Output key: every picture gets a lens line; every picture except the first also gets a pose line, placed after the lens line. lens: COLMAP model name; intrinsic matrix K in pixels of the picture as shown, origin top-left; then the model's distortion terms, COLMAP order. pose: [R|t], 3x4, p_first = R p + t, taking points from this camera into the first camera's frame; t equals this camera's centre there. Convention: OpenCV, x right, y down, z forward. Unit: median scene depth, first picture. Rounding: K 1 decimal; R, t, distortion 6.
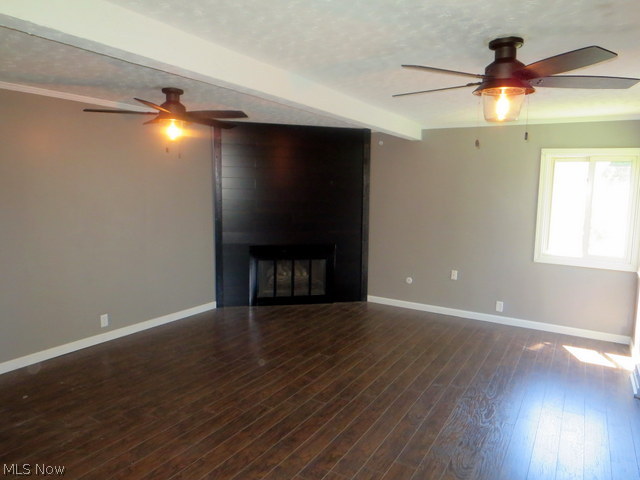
lens RADIAL K [[454.6, 0, 322.9], [0, 454.6, 241.3], [0, 0, 1]] dist [-0.000651, 0.000831]
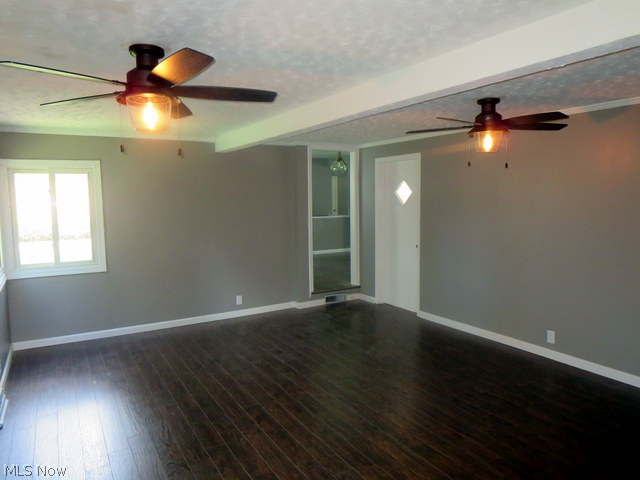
lens RADIAL K [[454.6, 0, 322.9], [0, 454.6, 238.8], [0, 0, 1]] dist [-0.000651, 0.000831]
pose [[-0.478025, 0.071149, -0.875460, 0.751085], [-0.100417, 0.985752, 0.134943, -0.147447], [0.872587, 0.152417, -0.464069, 1.250084]]
